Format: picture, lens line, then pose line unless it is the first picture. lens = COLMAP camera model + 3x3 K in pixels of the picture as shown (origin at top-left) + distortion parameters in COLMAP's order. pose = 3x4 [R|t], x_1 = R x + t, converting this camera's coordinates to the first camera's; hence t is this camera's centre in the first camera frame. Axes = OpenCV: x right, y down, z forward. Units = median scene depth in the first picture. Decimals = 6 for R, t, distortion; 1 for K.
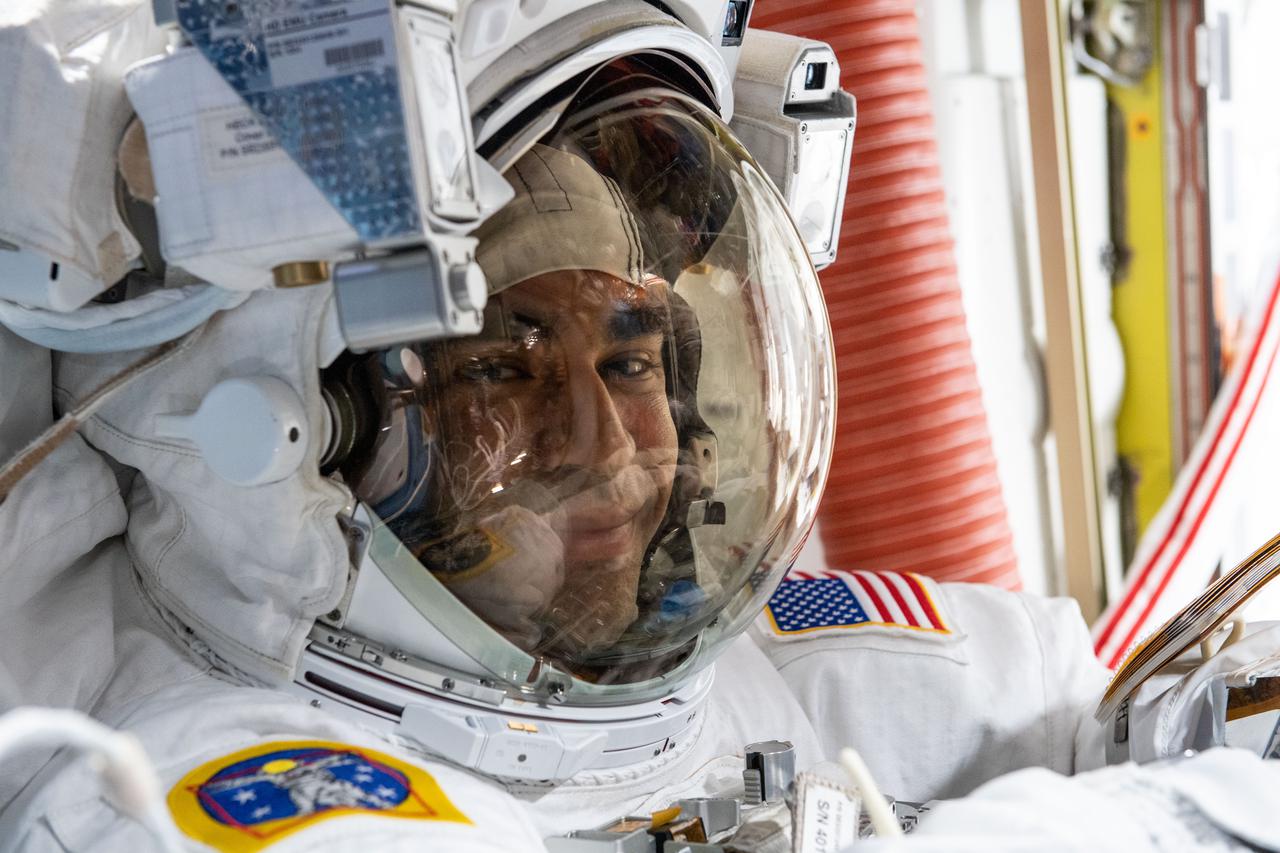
lens RADIAL K [[2669.2, 0, 640.0], [0, 2669.2, 426.5], [0, 0, 1]] dist [0.187264, -0.235571]
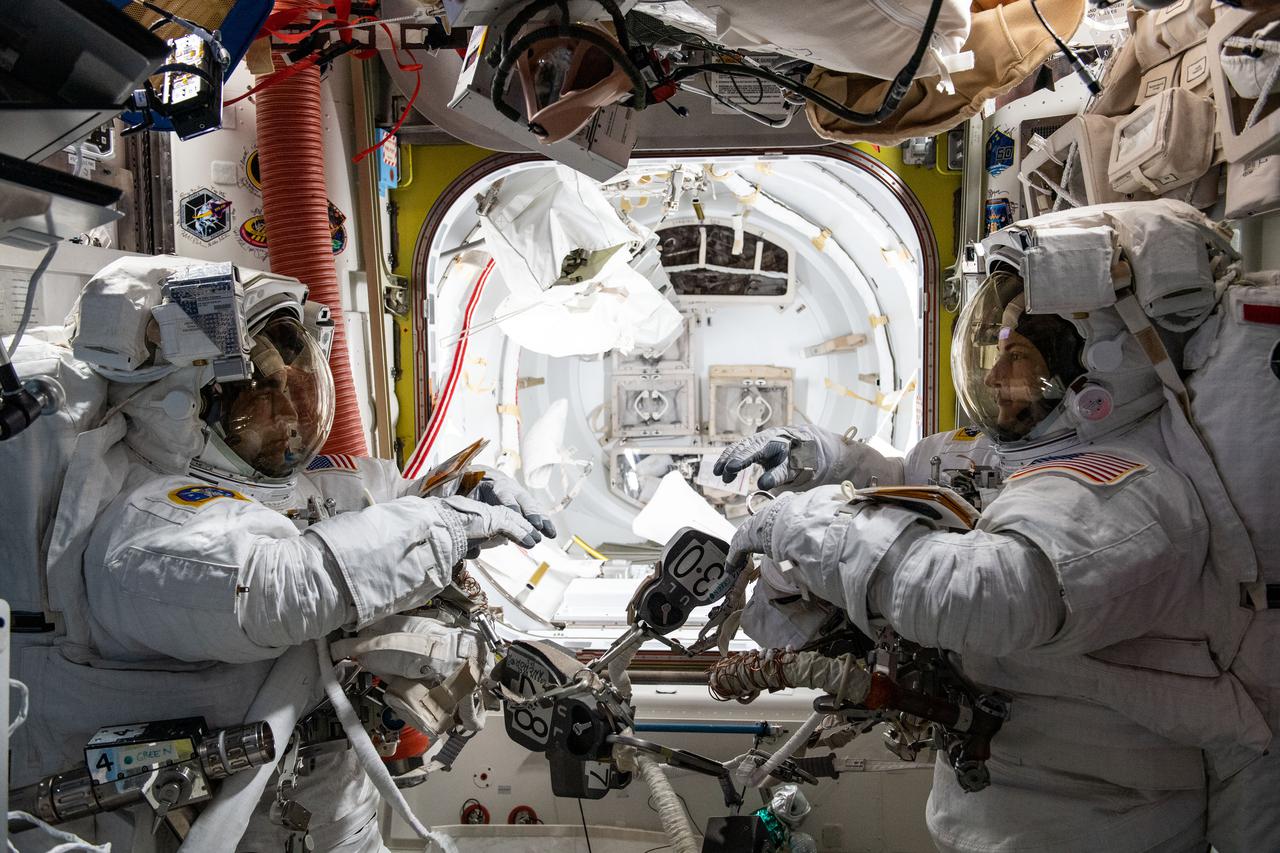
lens RADIAL K [[2669.2, 0, 640.0], [0, 2669.2, 426.5], [0, 0, 1]] dist [0.187264, -0.235571]
pose [[0.951133, 0.029159, 0.307403, -0.663428], [-0.009606, 0.997844, -0.064929, 0.259419], [-0.308634, 0.058804, 0.949362, -2.646820]]
